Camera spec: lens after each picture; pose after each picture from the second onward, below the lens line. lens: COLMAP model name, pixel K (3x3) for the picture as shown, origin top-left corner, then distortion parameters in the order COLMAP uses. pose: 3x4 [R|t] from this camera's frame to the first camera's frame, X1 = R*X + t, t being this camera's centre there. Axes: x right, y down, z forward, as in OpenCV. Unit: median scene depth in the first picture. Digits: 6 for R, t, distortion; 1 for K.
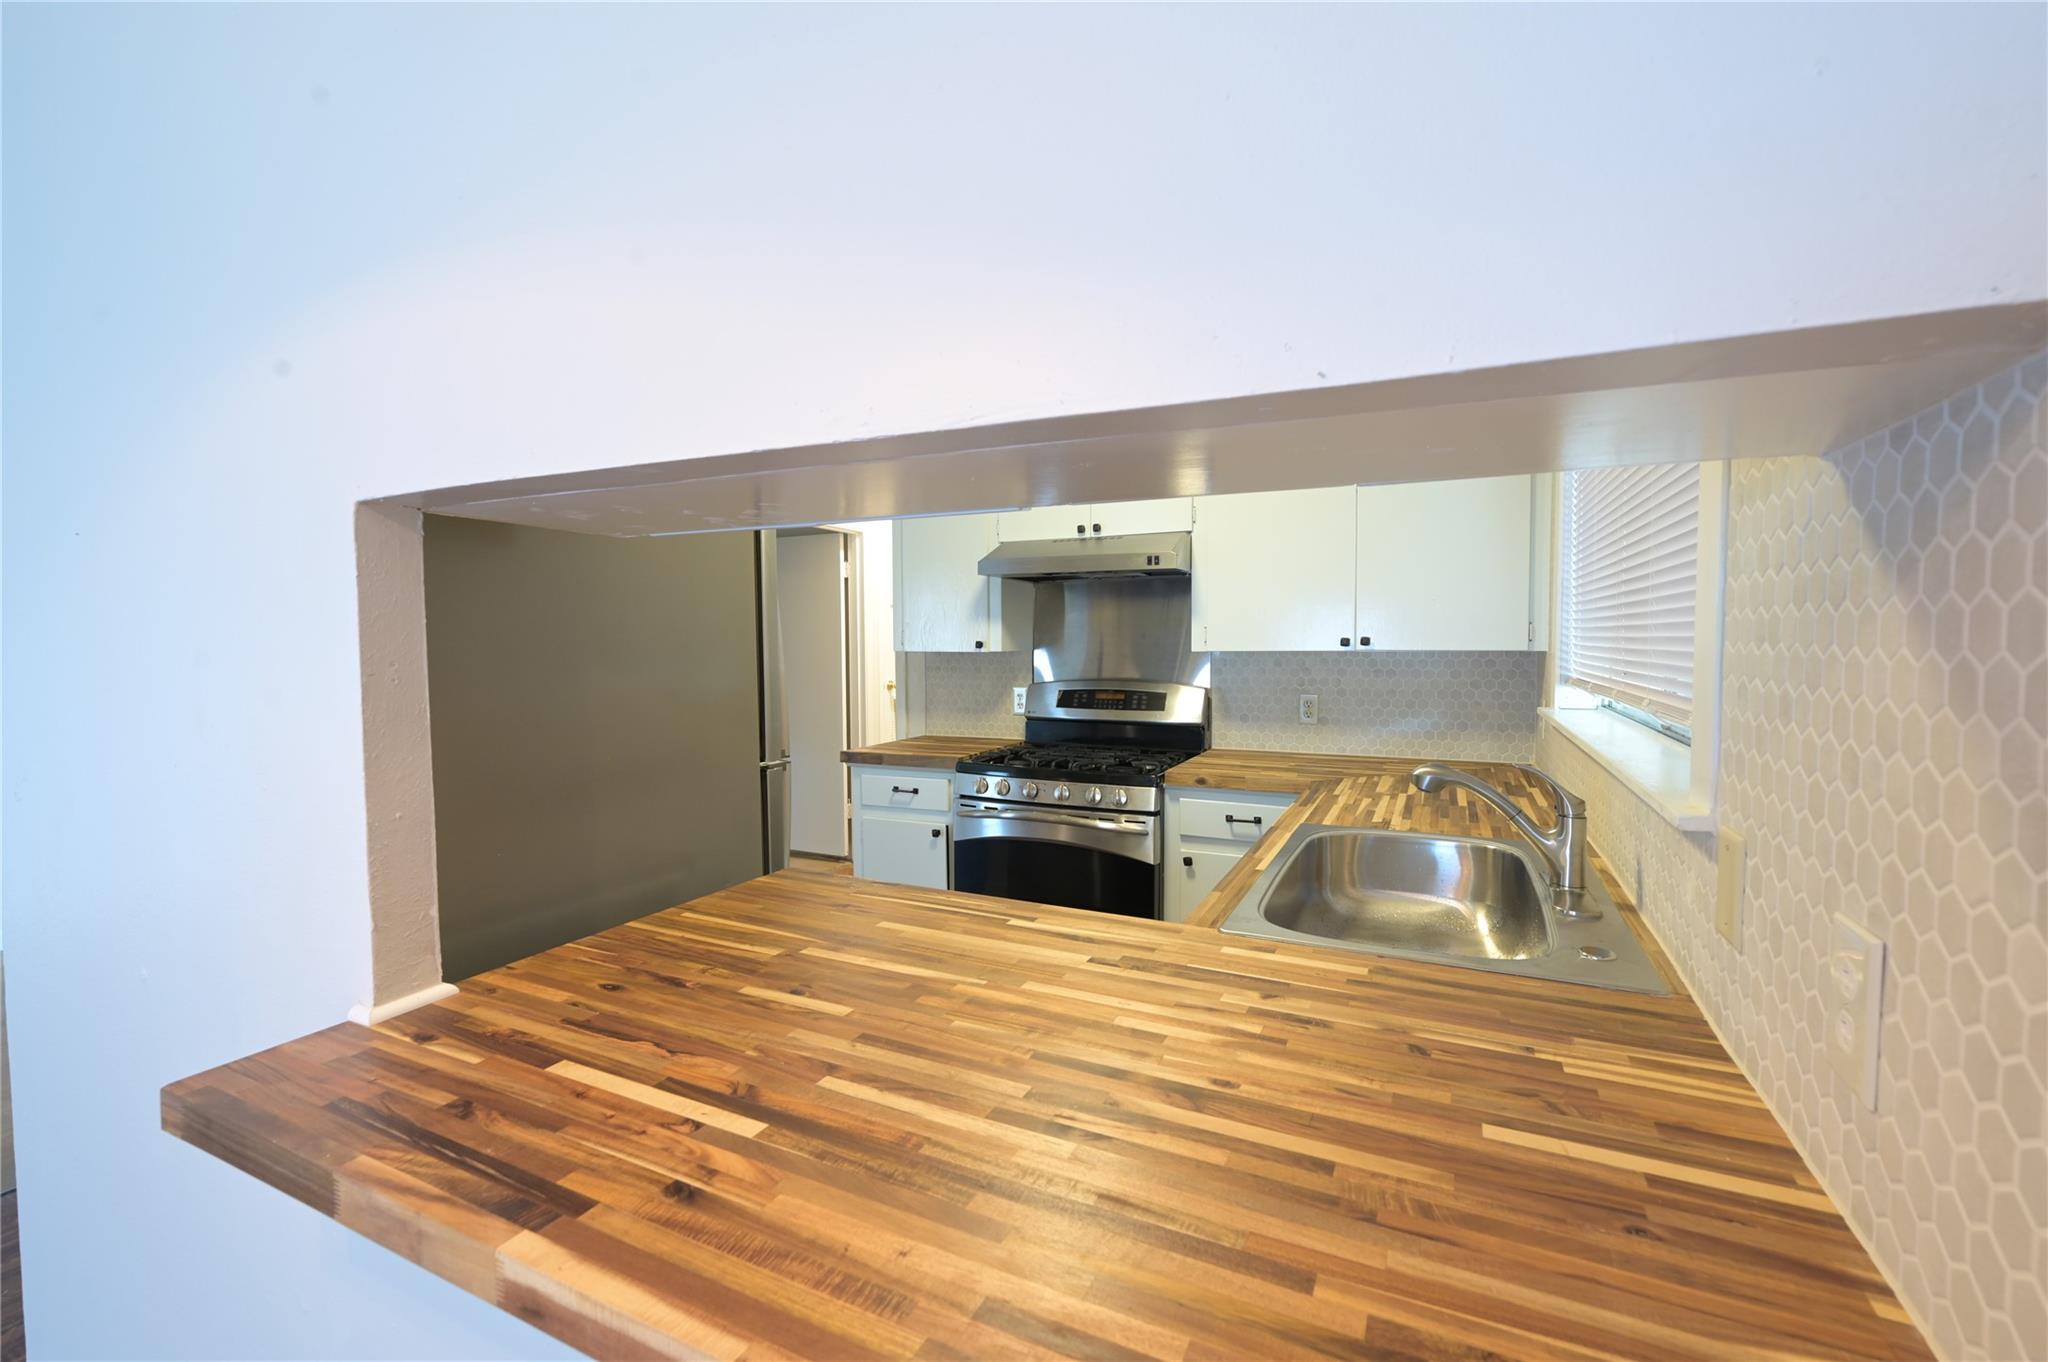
lens RADIAL K [[878.8, 0, 1024.5], [0, 878.8, 685.2], [0, 0, 1]] dist [-0.001343, 0.000259]
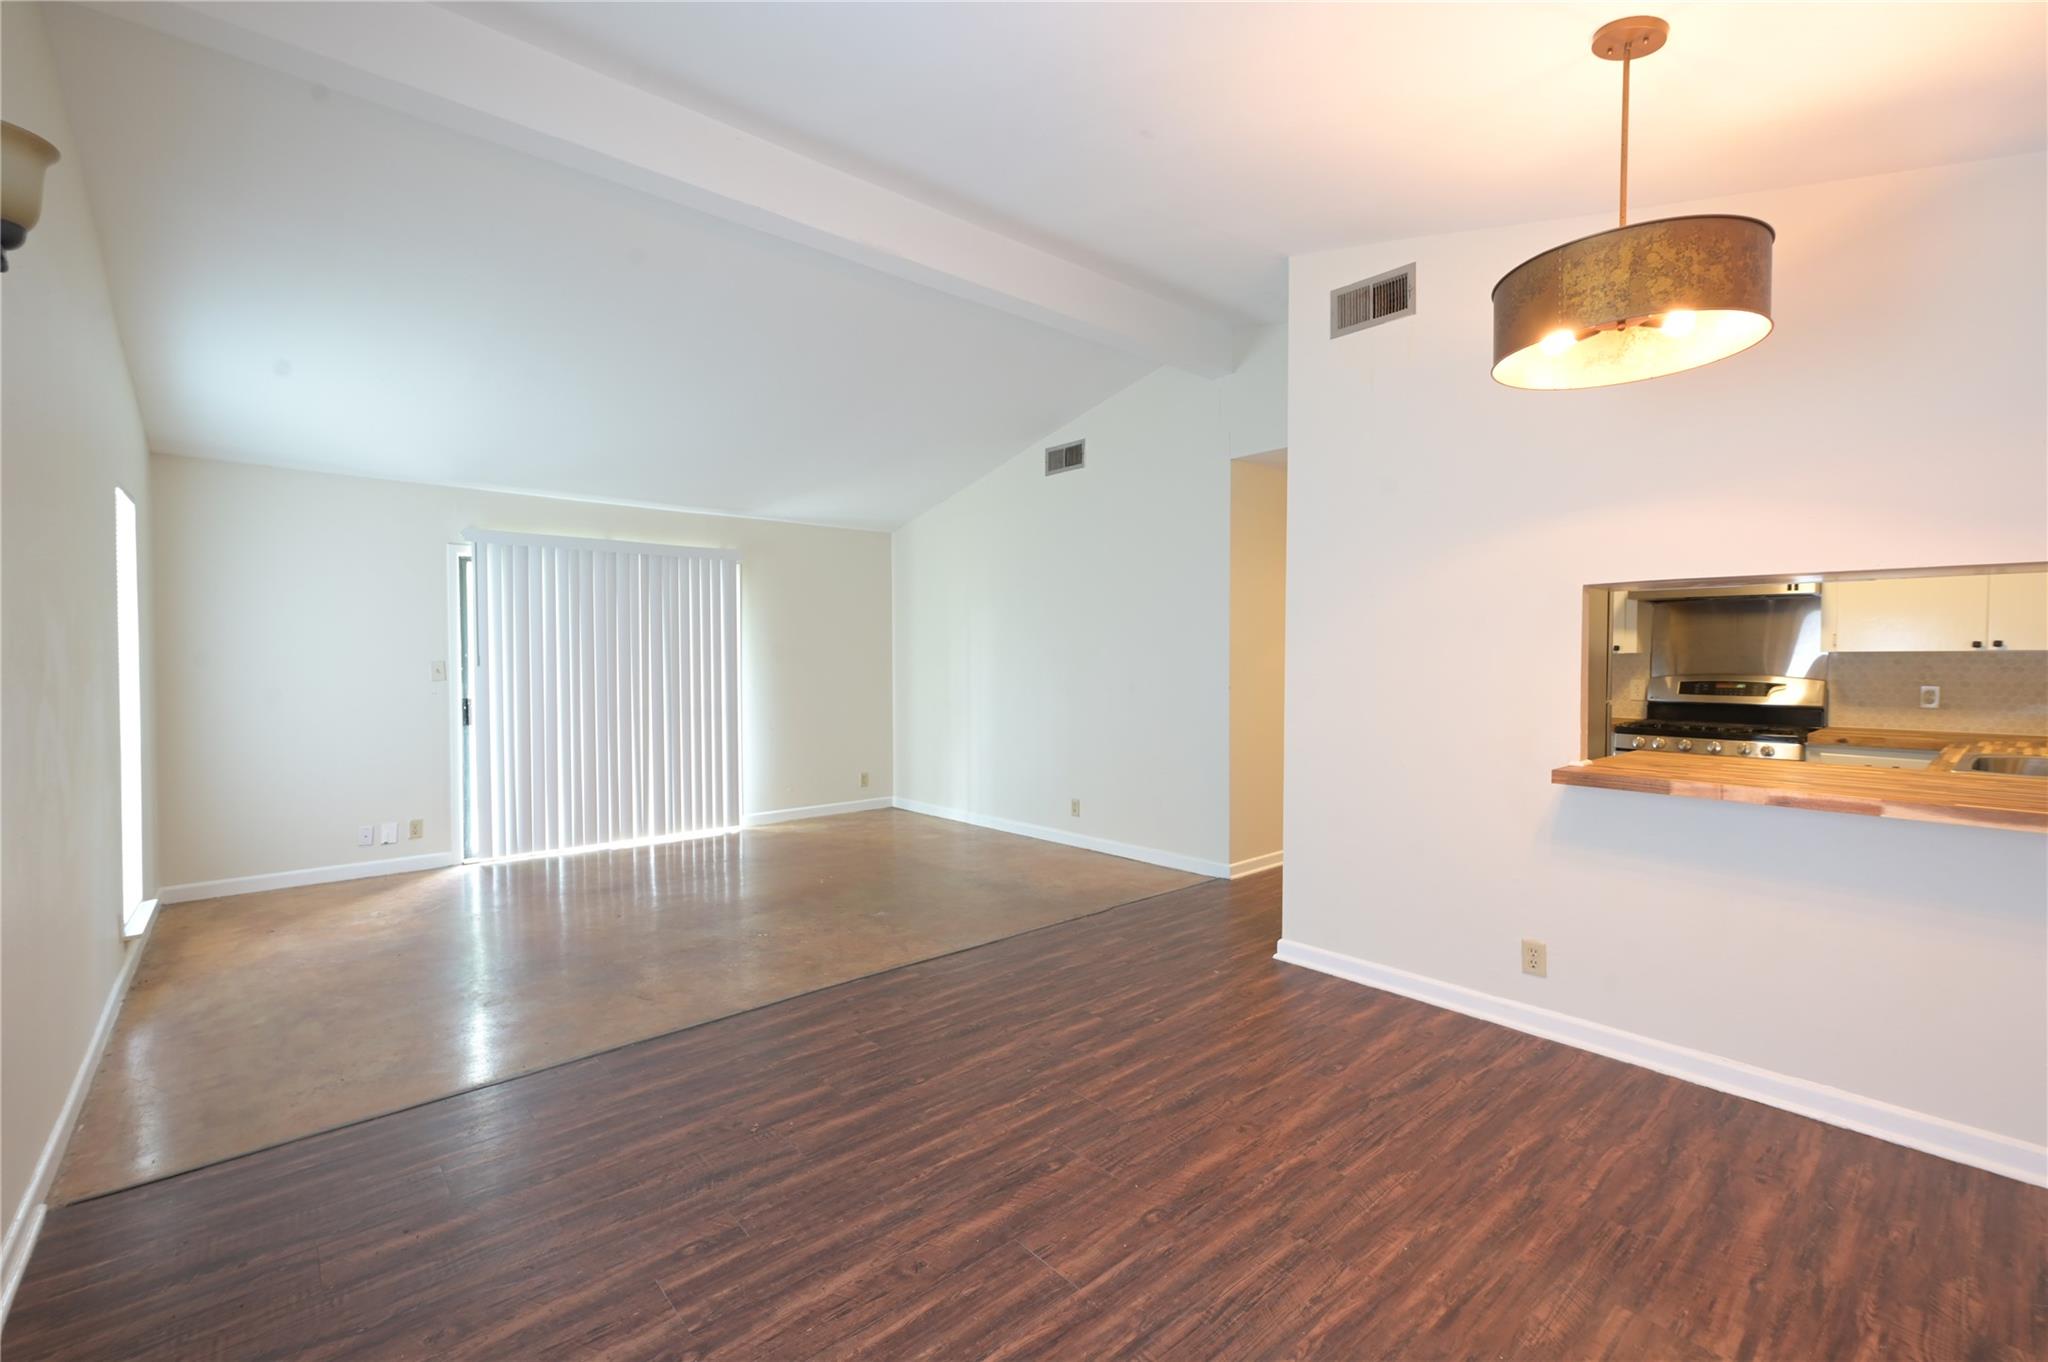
lens RADIAL K [[878.8, 0, 1024.5], [0, 878.8, 685.2], [0, 0, 1]] dist [-0.001343, 0.000259]
pose [[0.917455, 0.020165, -0.397329, -0.405314], [-0.027142, 0.999560, -0.011943, 0.063853], [0.396914, 0.021741, 0.917598, -0.751829]]
